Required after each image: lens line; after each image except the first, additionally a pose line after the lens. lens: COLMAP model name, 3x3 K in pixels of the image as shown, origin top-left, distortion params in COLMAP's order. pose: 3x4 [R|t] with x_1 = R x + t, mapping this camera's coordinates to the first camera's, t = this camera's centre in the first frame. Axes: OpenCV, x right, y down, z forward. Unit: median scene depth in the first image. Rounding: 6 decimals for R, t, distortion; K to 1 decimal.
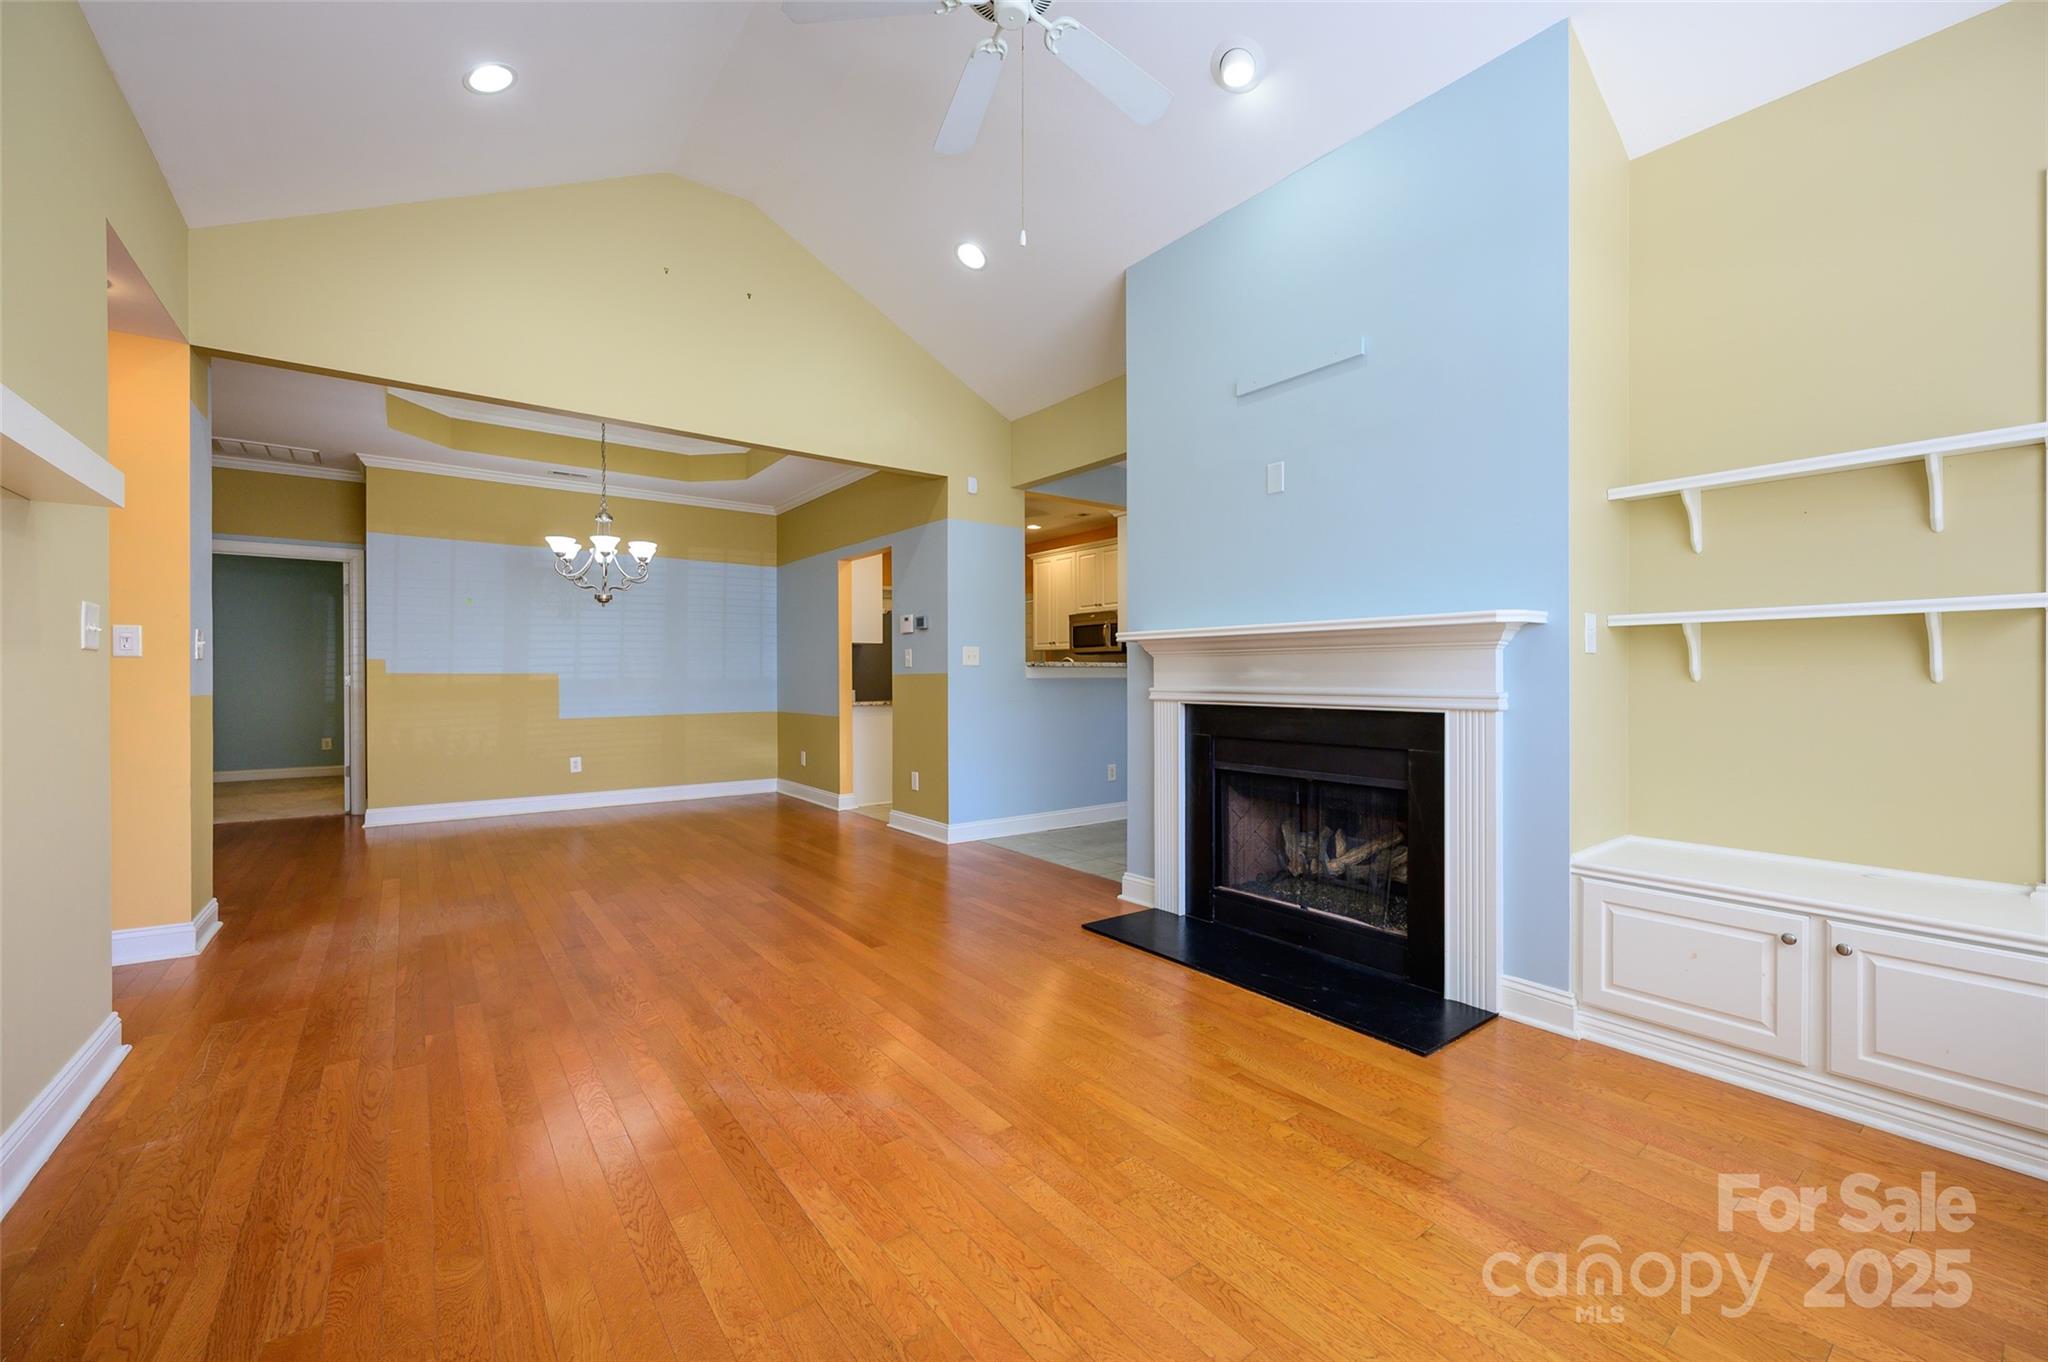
lens RADIAL K [[812.7, 0, 1023.5], [0, 812.7, 679.1], [0, 0, 1]] dist [0.000650, -0.000146]
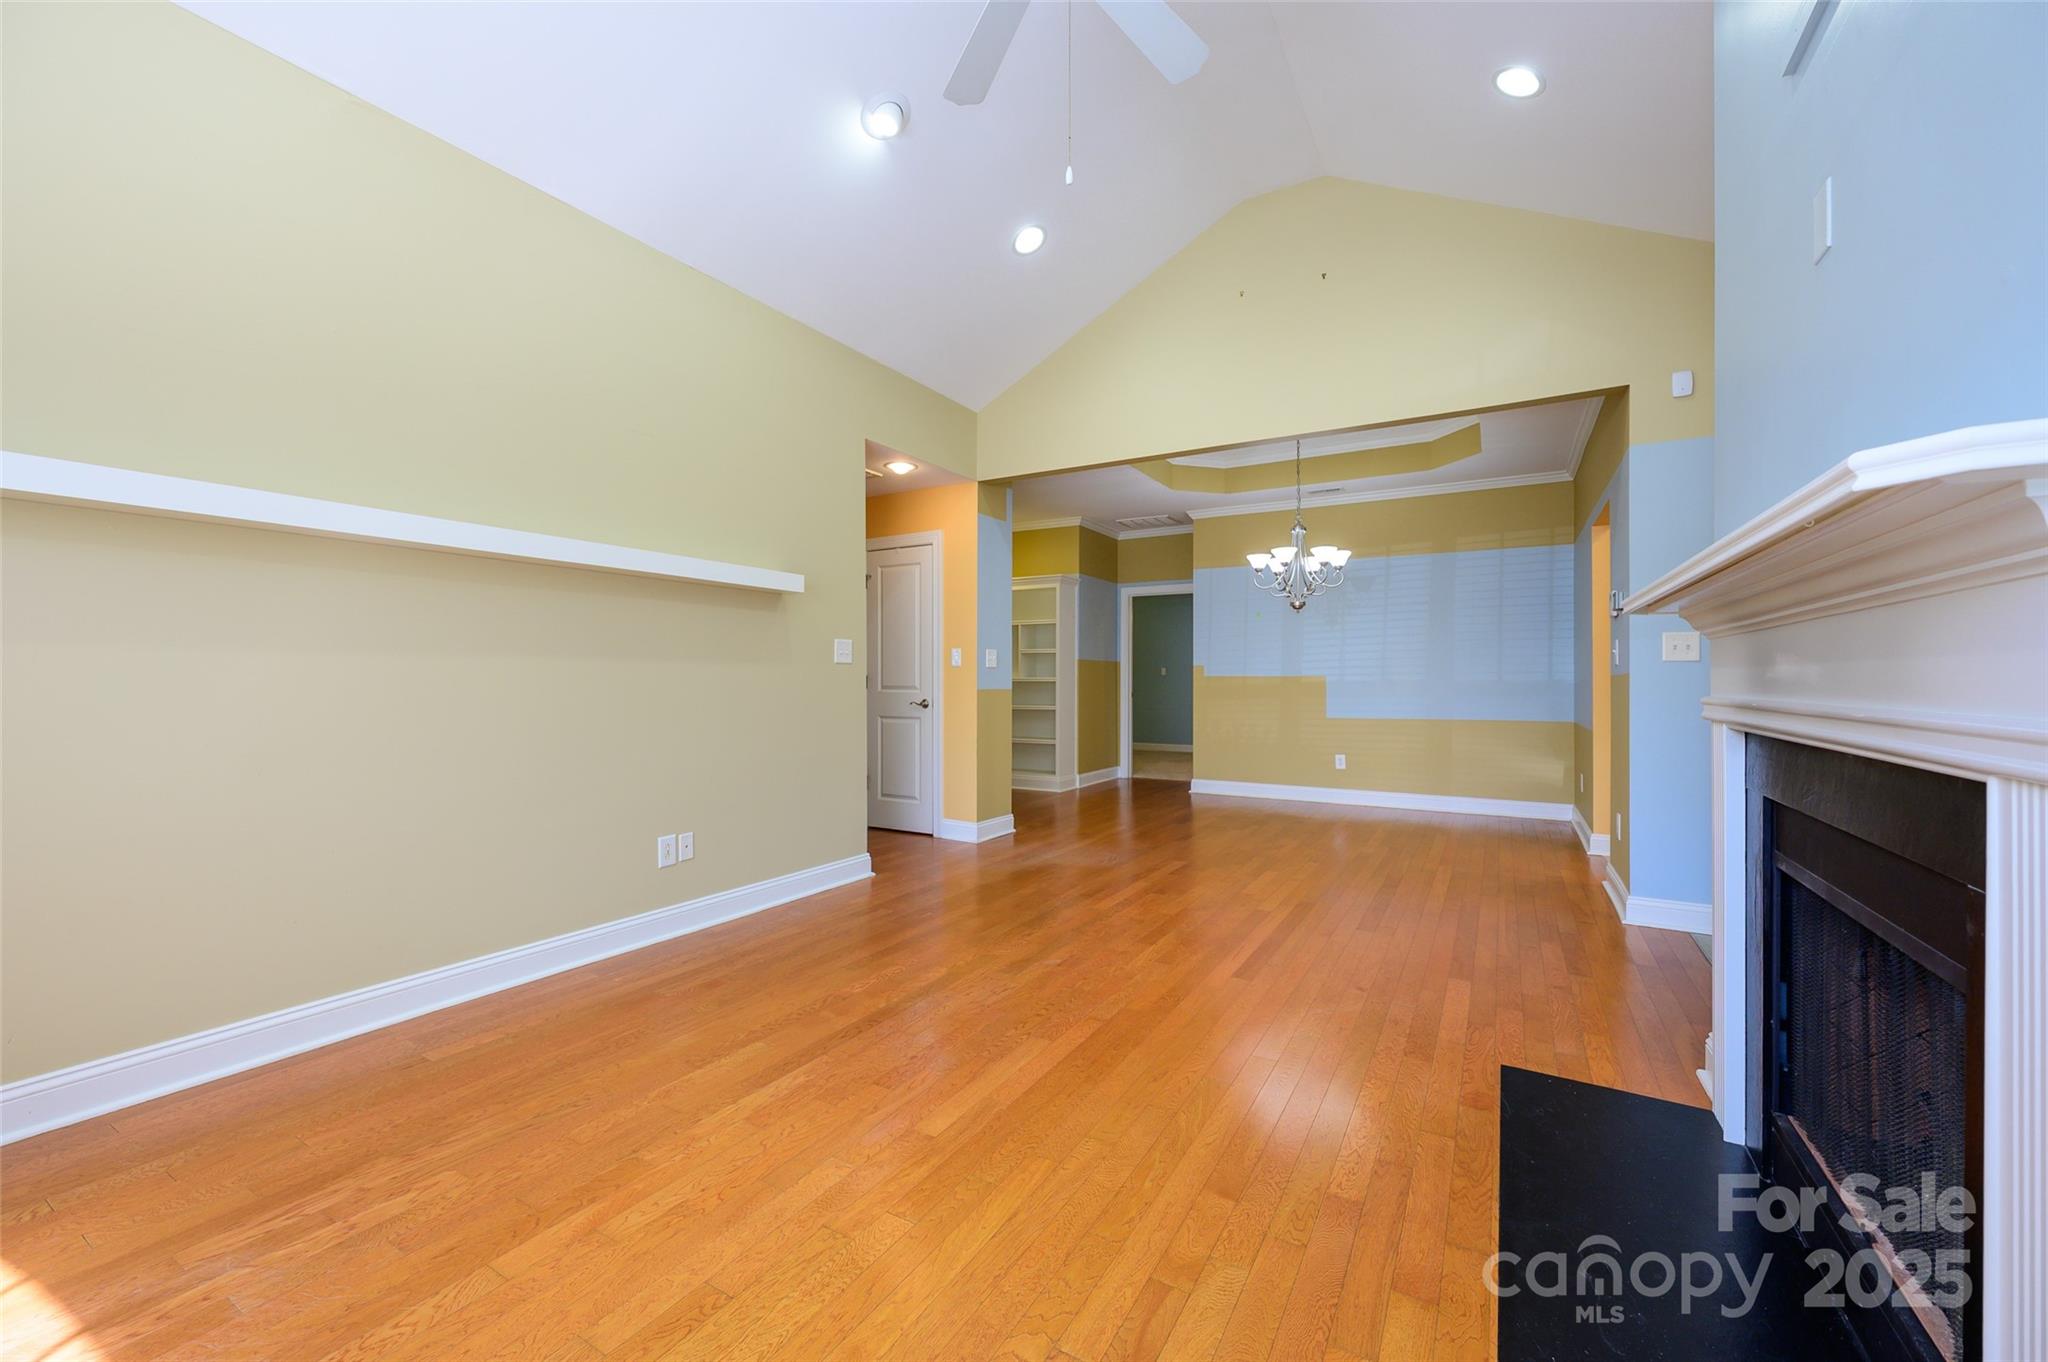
lens RADIAL K [[812.7, 0, 1023.5], [0, 812.7, 679.1], [0, 0, 1]] dist [0.000650, -0.000146]
pose [[0.378833, 0.000102, -0.925465, 0.444031], [-0.004738, 0.999987, -0.001829, 0.001884], [0.925453, 0.005077, 0.378829, 0.349190]]
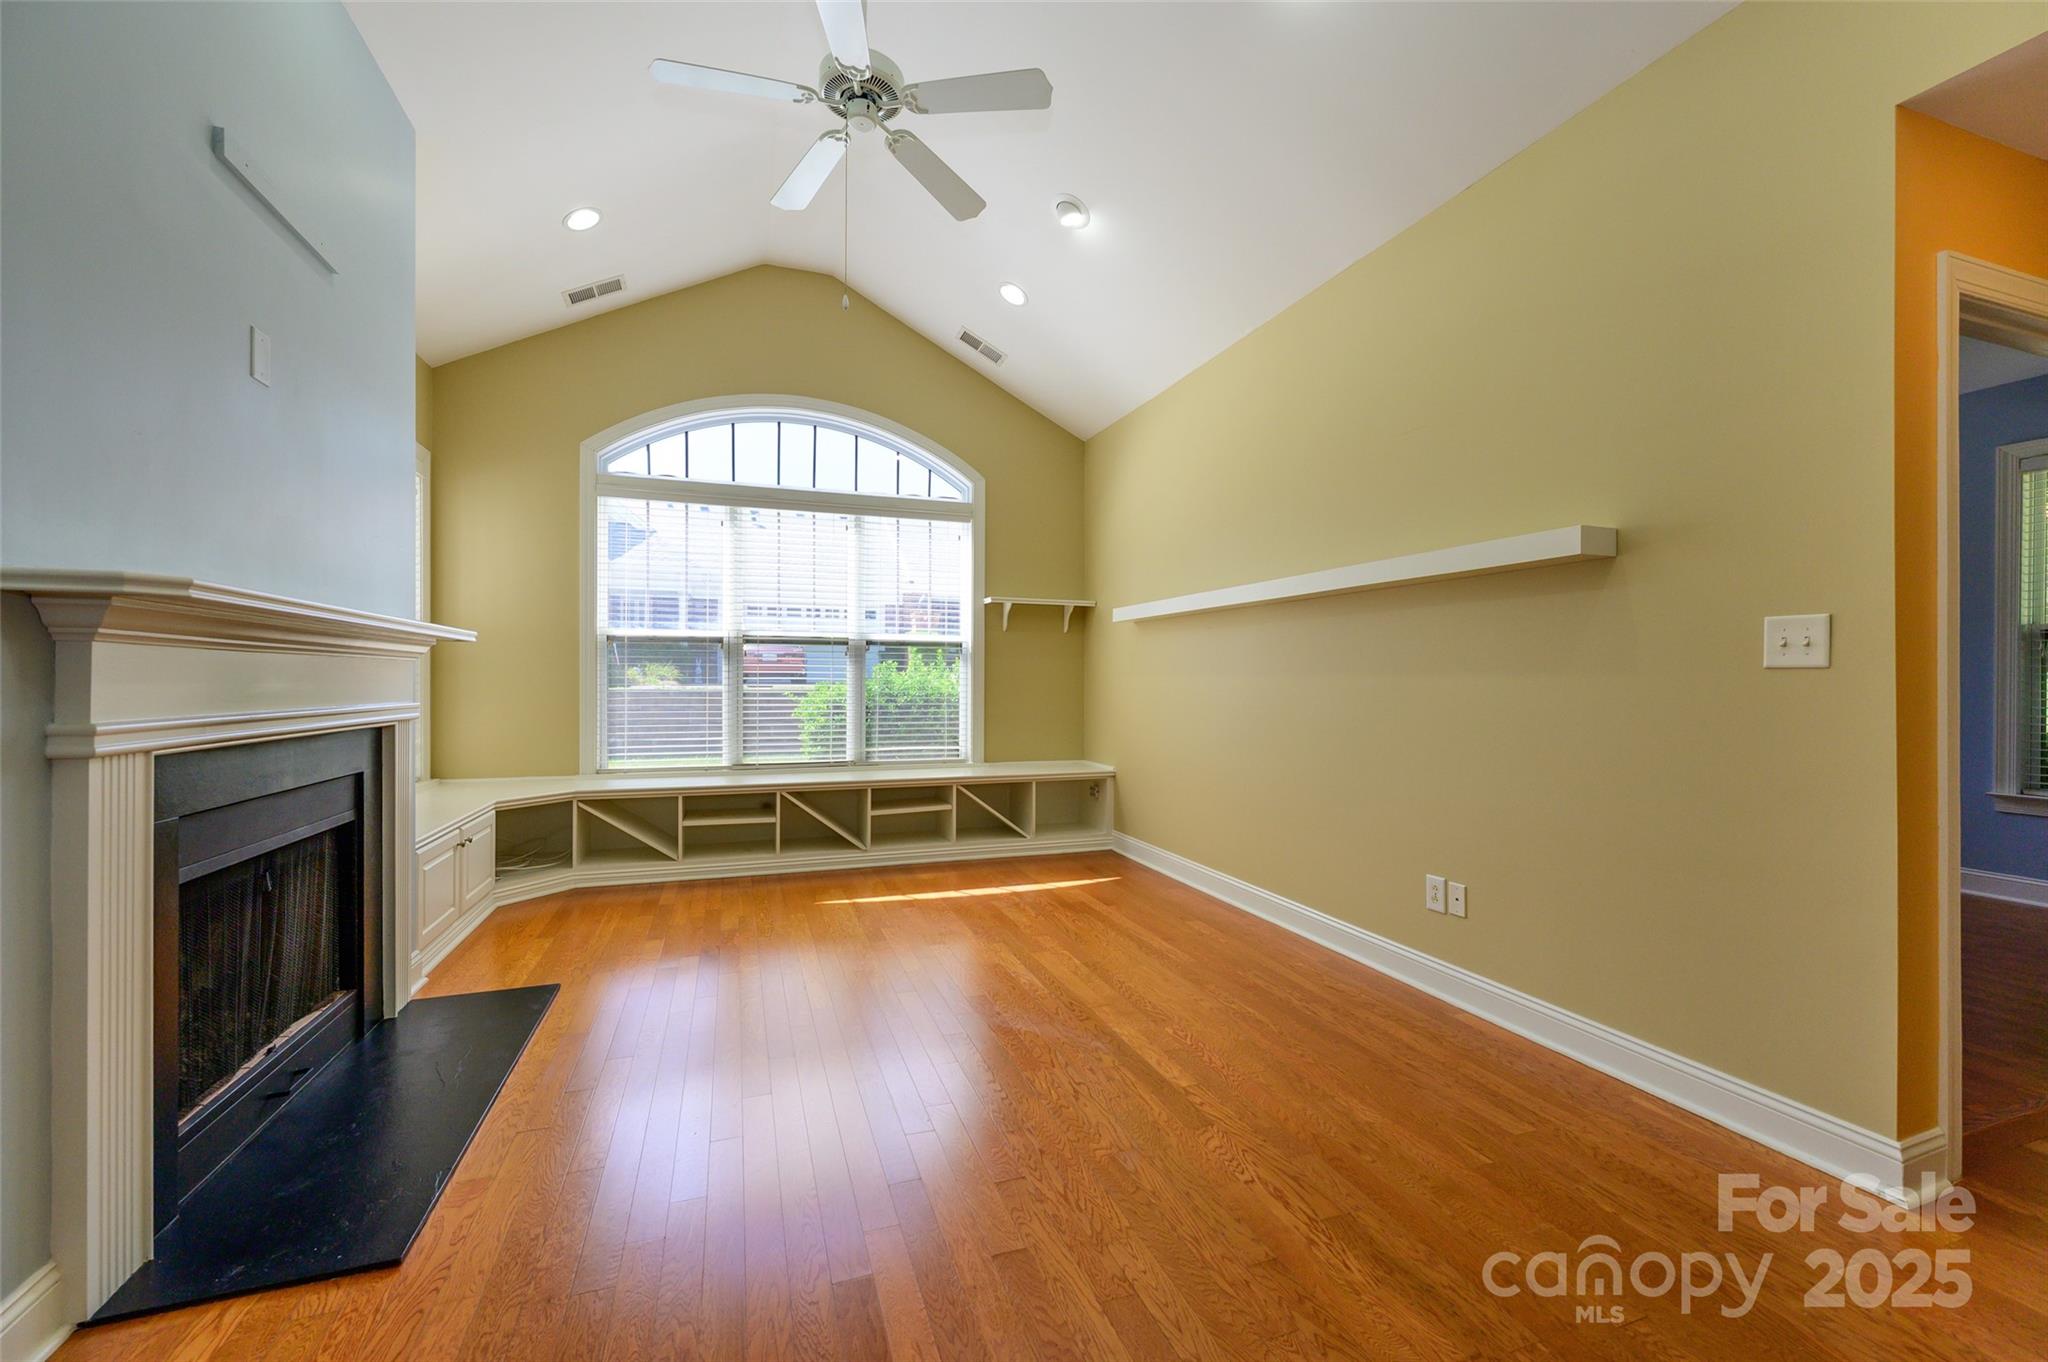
lens RADIAL K [[812.7, 0, 1023.5], [0, 812.7, 679.1], [0, 0, 1]] dist [0.000650, -0.000146]
pose [[-0.953060, -0.004344, 0.302752, -0.324567], [-0.005011, 0.999986, -0.001428, -0.009363], [-0.302741, -0.002878, -0.953068, 1.120429]]
